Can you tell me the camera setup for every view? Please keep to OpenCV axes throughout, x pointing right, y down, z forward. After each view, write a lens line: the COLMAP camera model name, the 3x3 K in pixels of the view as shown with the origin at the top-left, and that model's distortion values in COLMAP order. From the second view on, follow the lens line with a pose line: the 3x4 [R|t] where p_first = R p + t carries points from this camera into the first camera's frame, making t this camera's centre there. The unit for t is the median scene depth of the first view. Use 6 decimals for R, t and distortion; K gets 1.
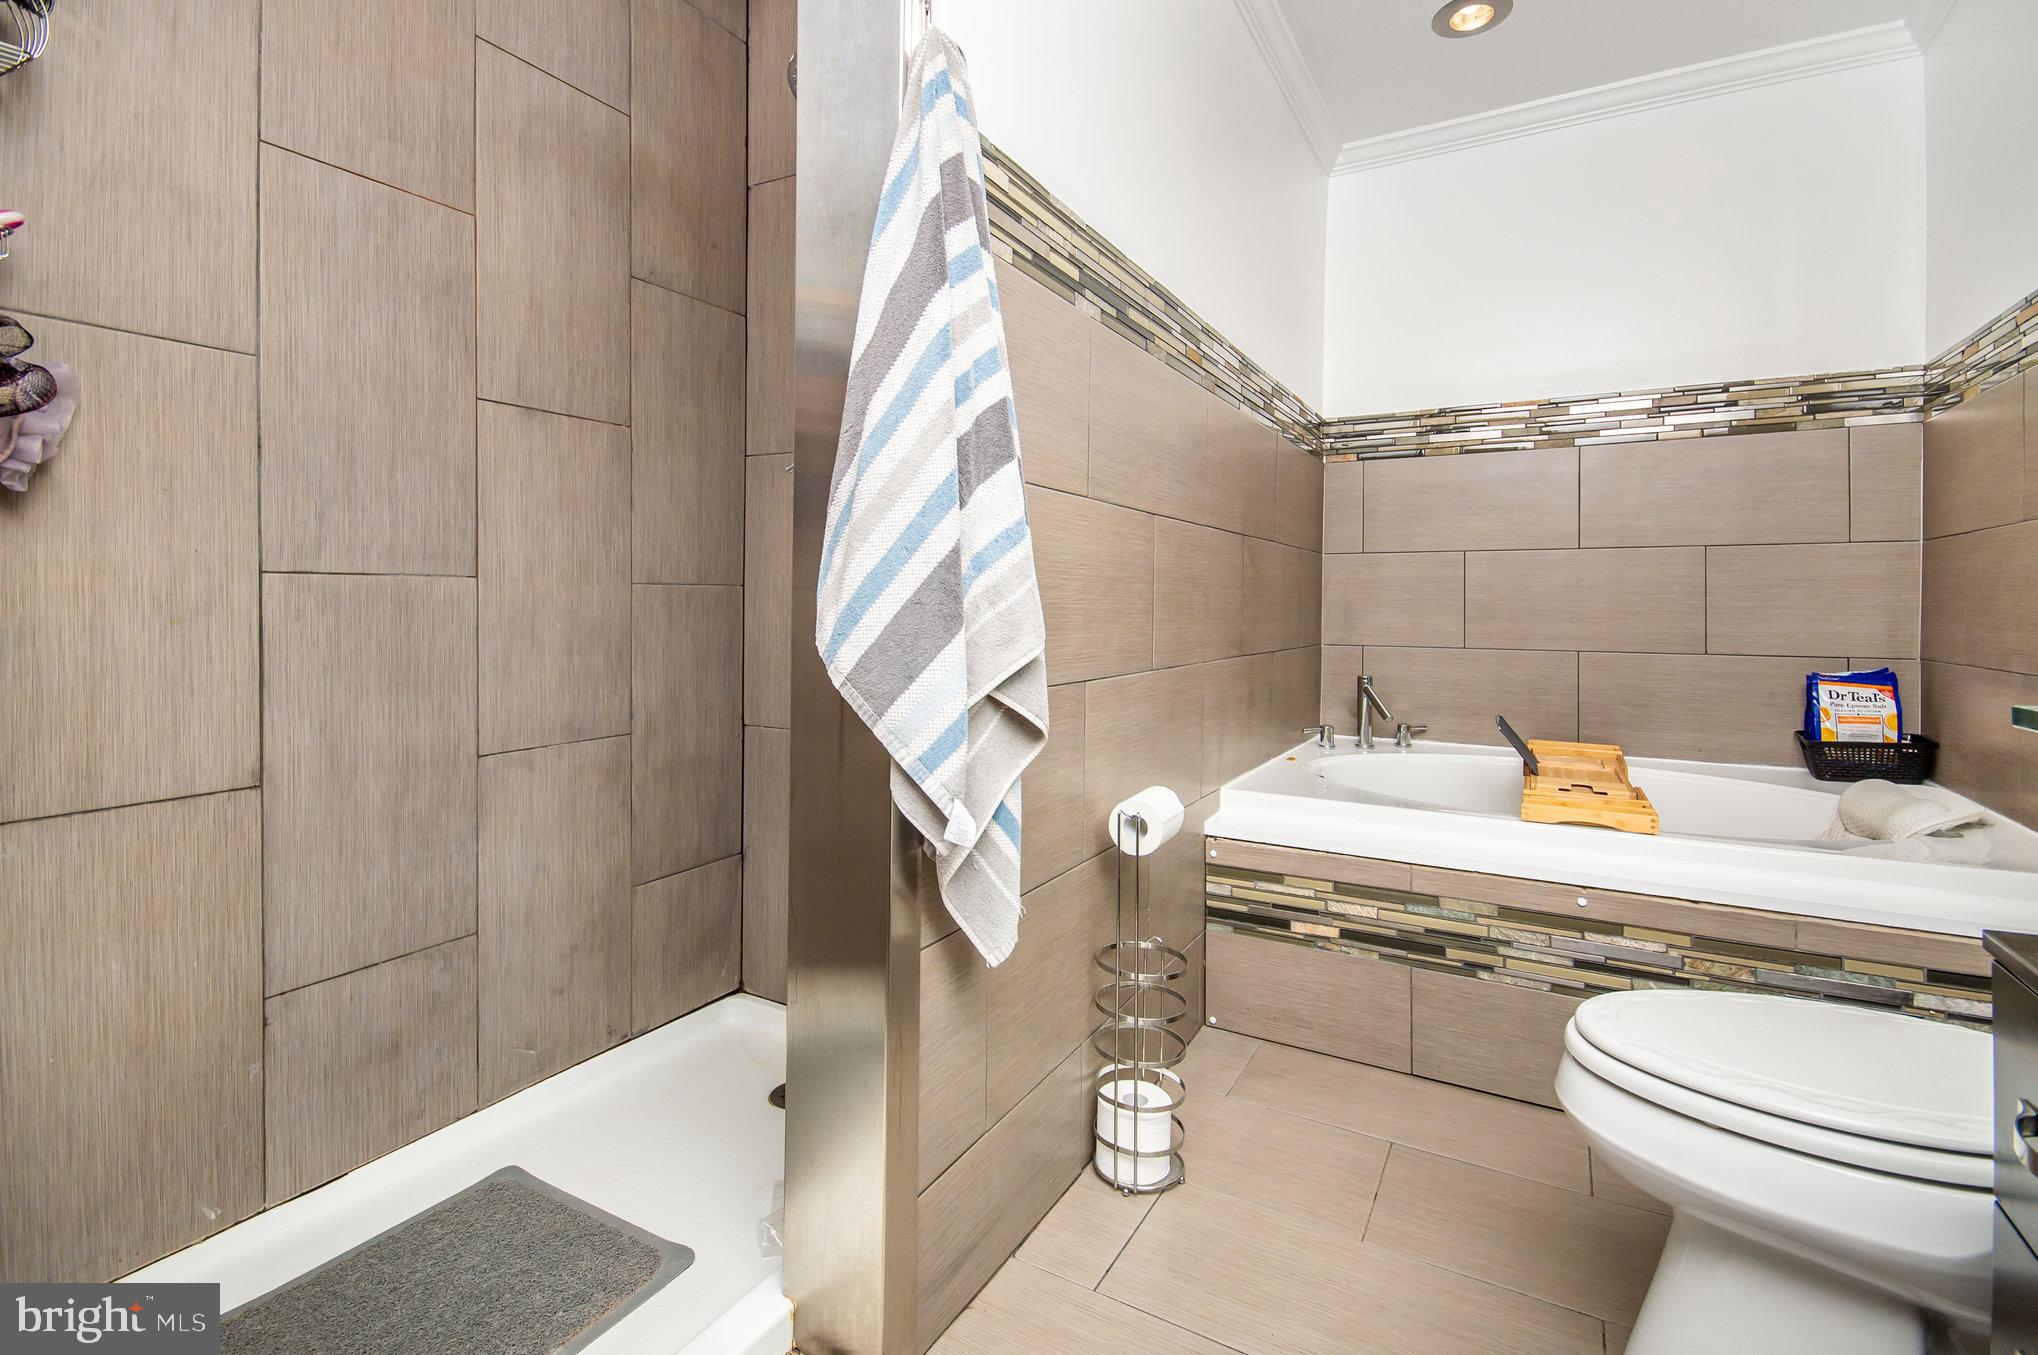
lens RADIAL K [[933.9, 0, 1008.4], [0, 933.9, 606.7], [0, 0, 1]] dist [0.000924, -0.000953]
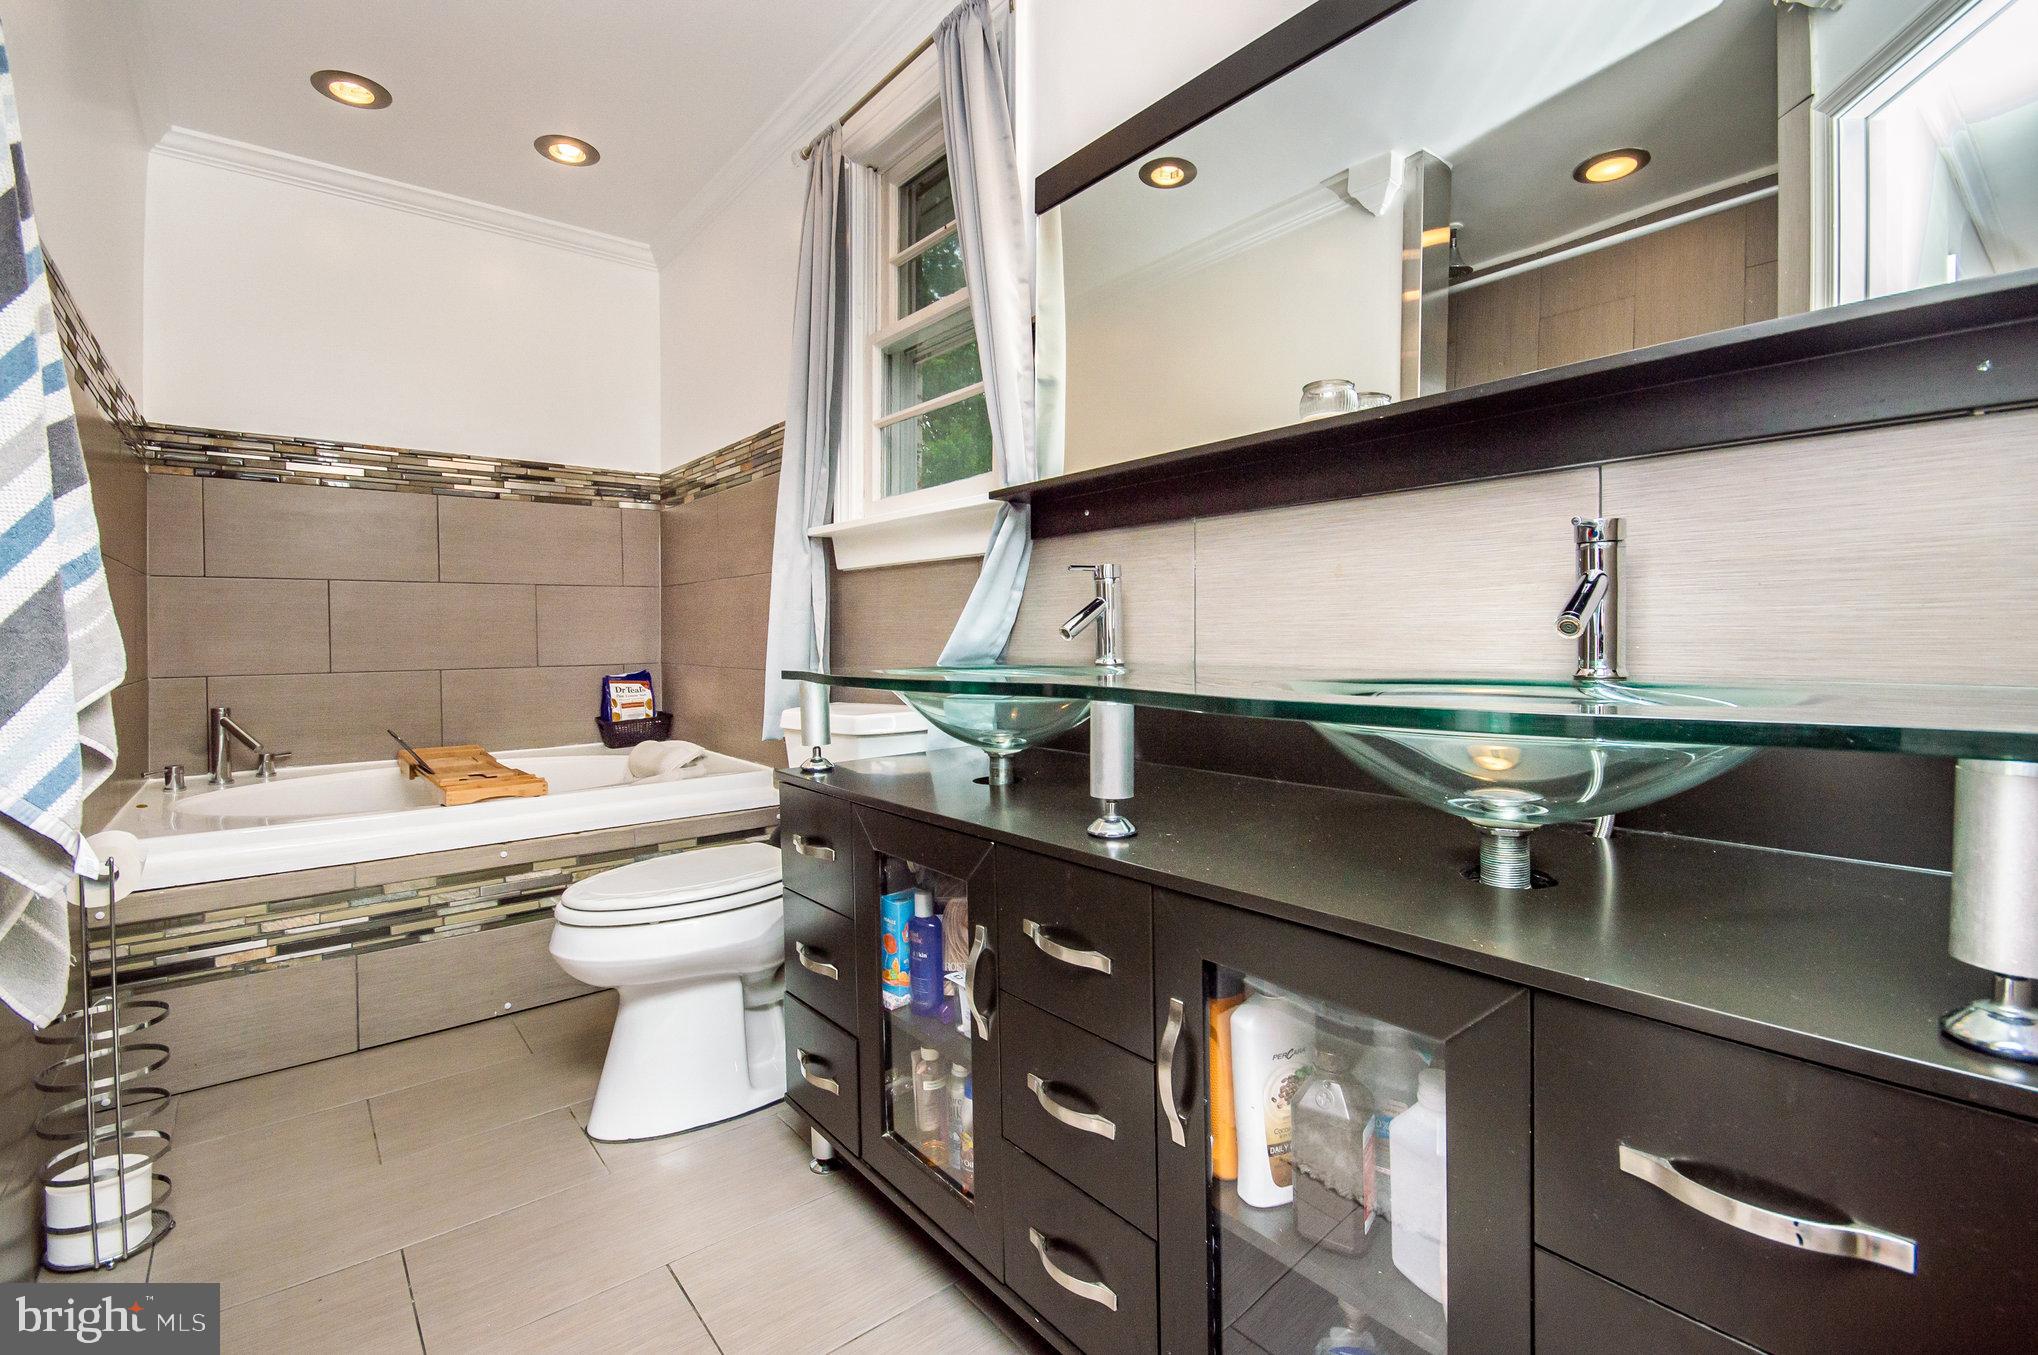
lens RADIAL K [[933.9, 0, 1008.4], [0, 933.9, 606.7], [0, 0, 1]] dist [0.000924, -0.000953]
pose [[0.367792, 0.013686, 0.929807, -0.263697], [0.011158, 0.999755, -0.019129, -0.001595], [-0.929841, 0.017411, 0.367549, -0.116927]]
